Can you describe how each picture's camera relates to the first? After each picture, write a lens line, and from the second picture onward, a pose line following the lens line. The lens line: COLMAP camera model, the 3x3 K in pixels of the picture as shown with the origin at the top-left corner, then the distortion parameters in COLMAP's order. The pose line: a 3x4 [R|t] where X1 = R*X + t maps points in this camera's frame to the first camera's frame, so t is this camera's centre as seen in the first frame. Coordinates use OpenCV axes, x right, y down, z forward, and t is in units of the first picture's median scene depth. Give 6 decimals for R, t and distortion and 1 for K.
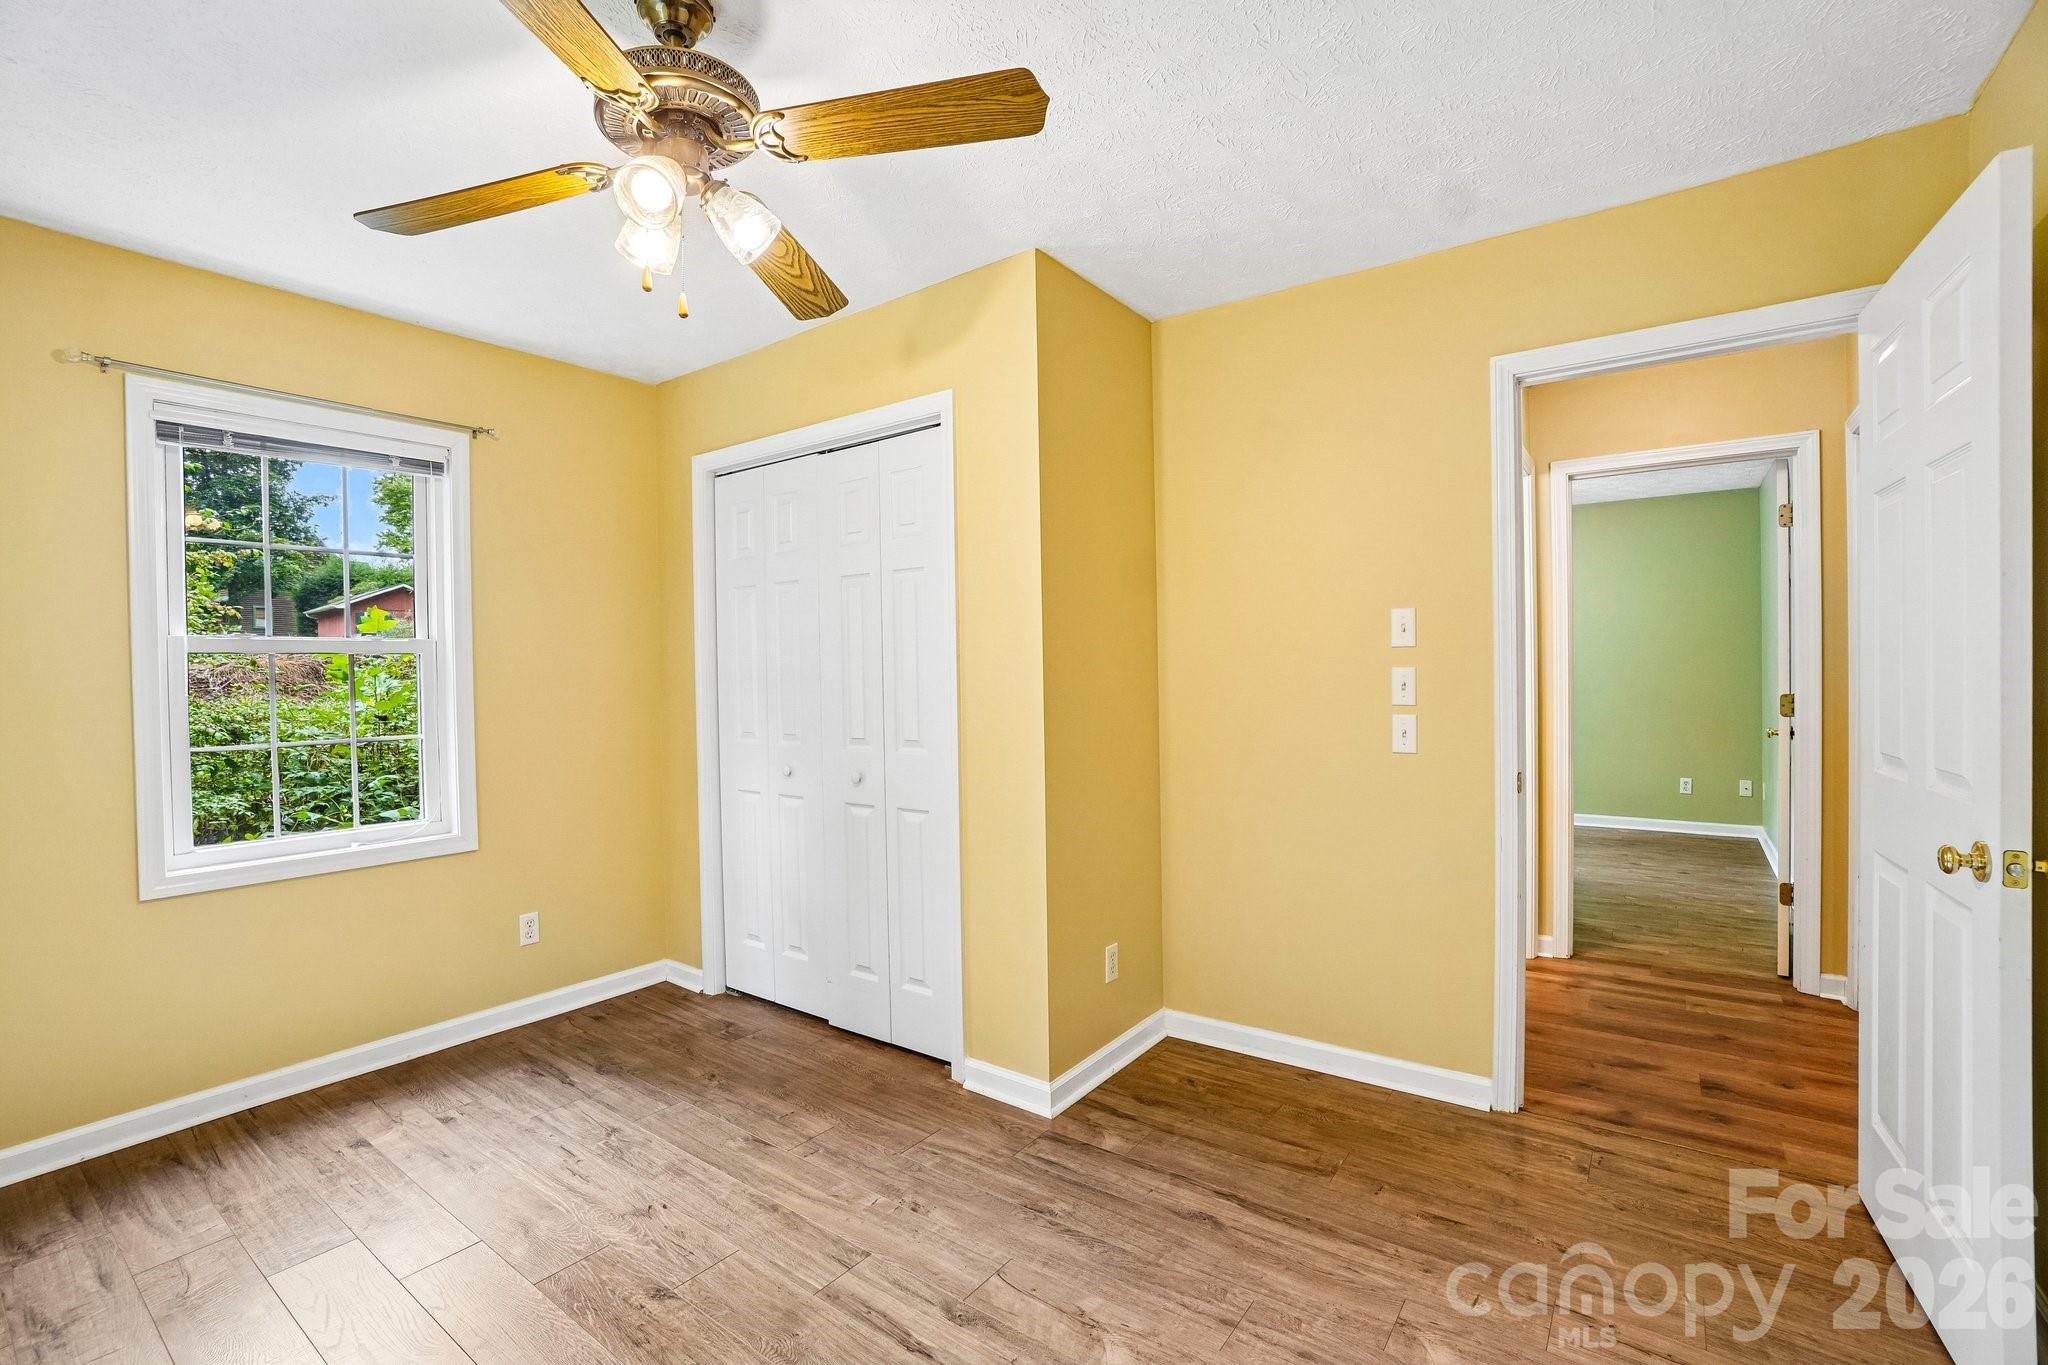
lens RADIAL K [[900.5, 0, 1016.3], [0, 900.5, 679.0], [0, 0, 1]] dist [-0.063724, 0.022545]
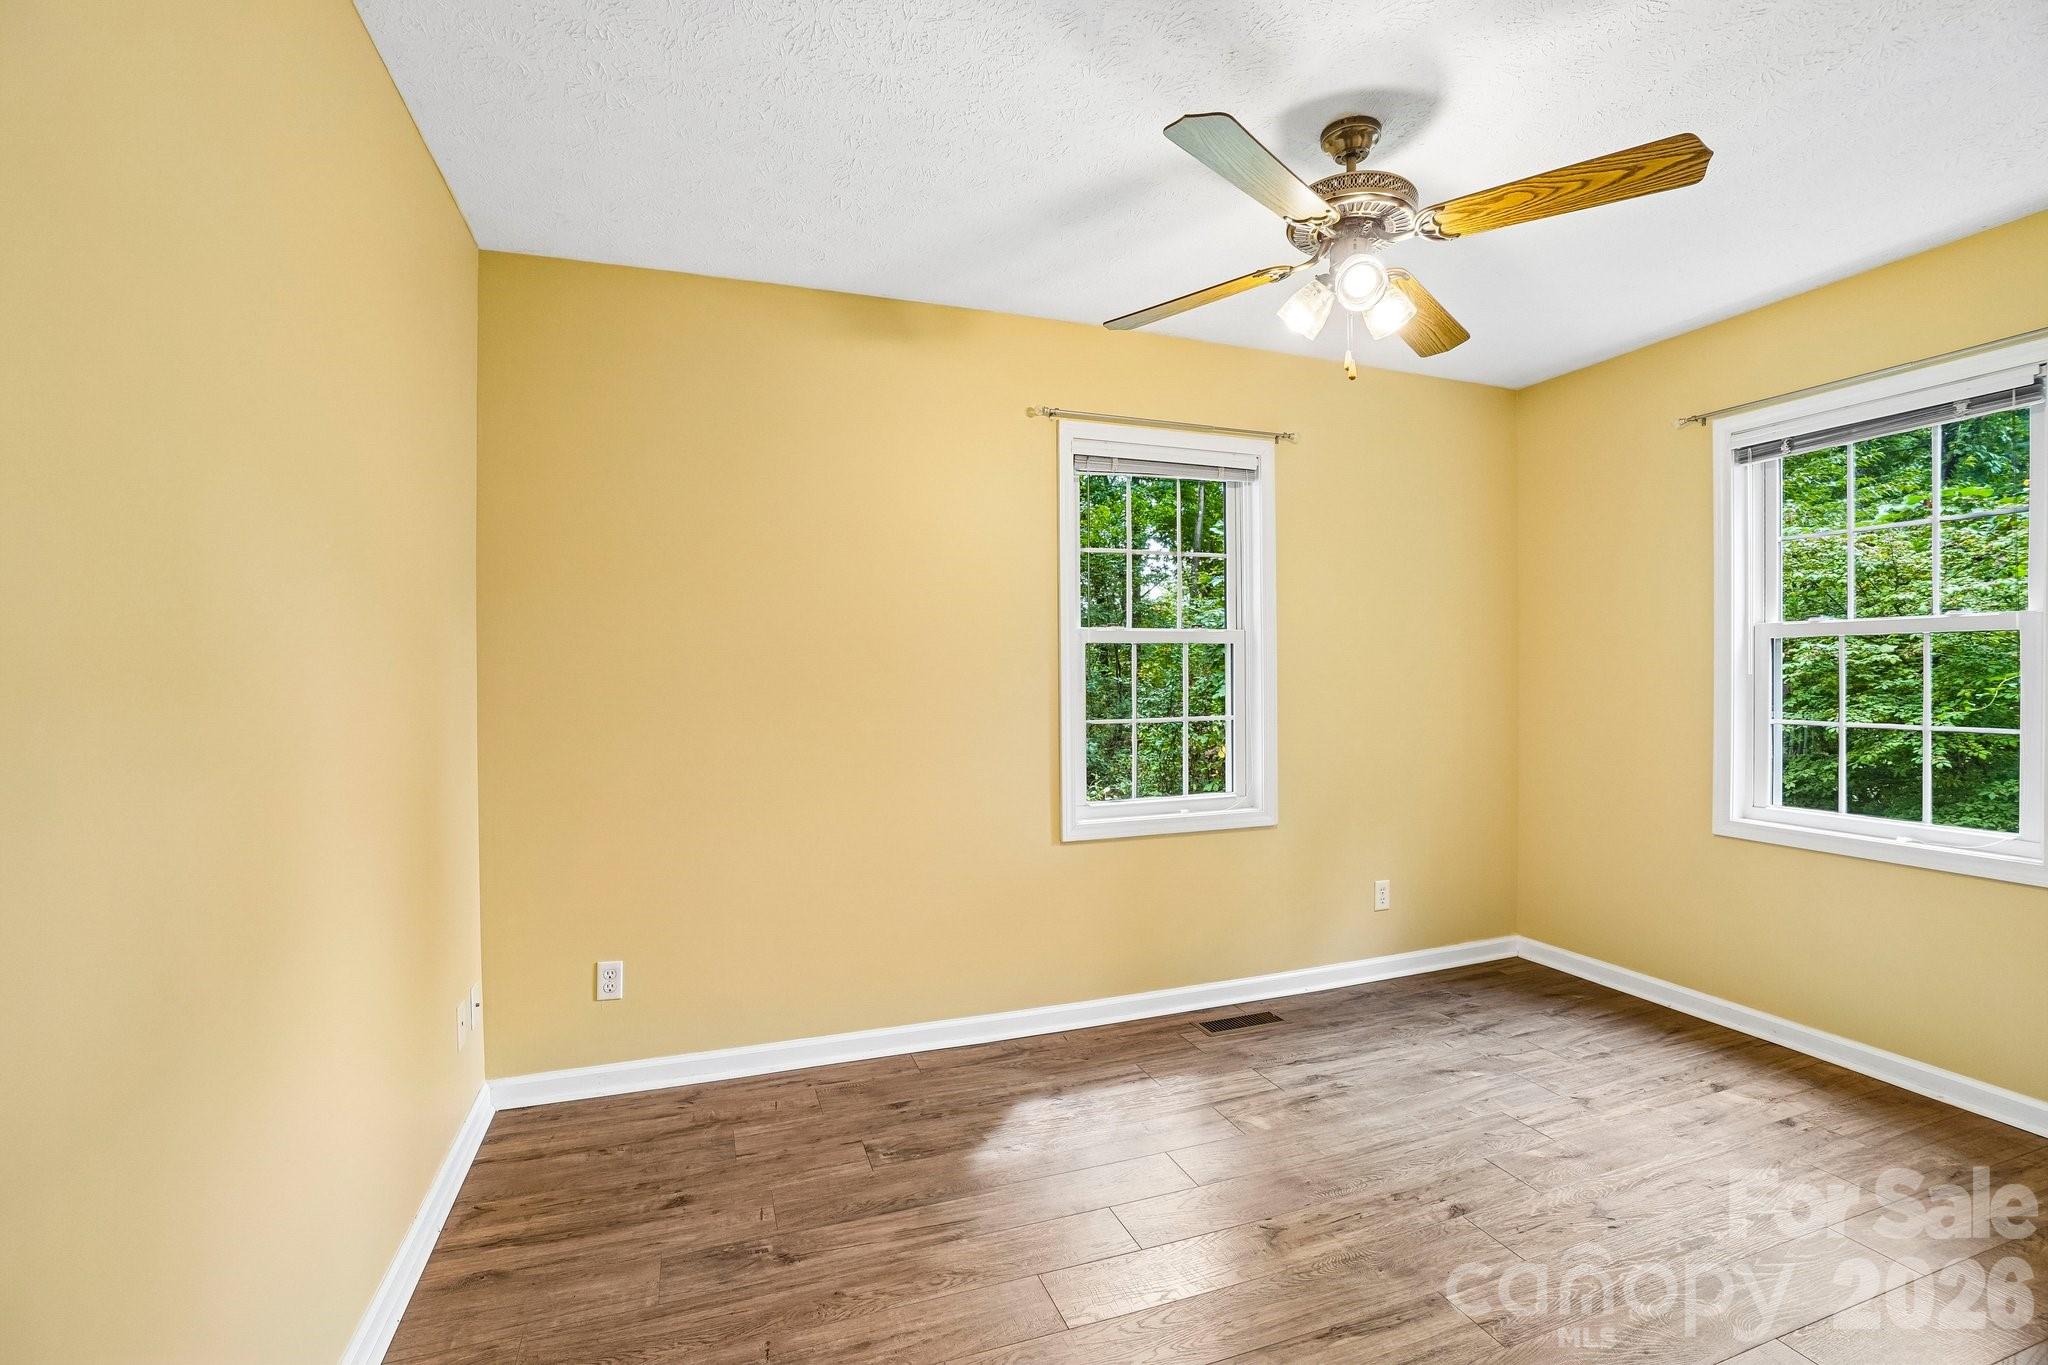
lens RADIAL K [[900.5, 0, 1016.3], [0, 900.5, 679.0], [0, 0, 1]] dist [-0.063724, 0.022545]
pose [[-0.552502, 0.027340, -0.833063, 0.595283], [0.004938, 0.999552, 0.029529, -0.013765], [0.833497, 0.012201, -0.552389, 0.815640]]
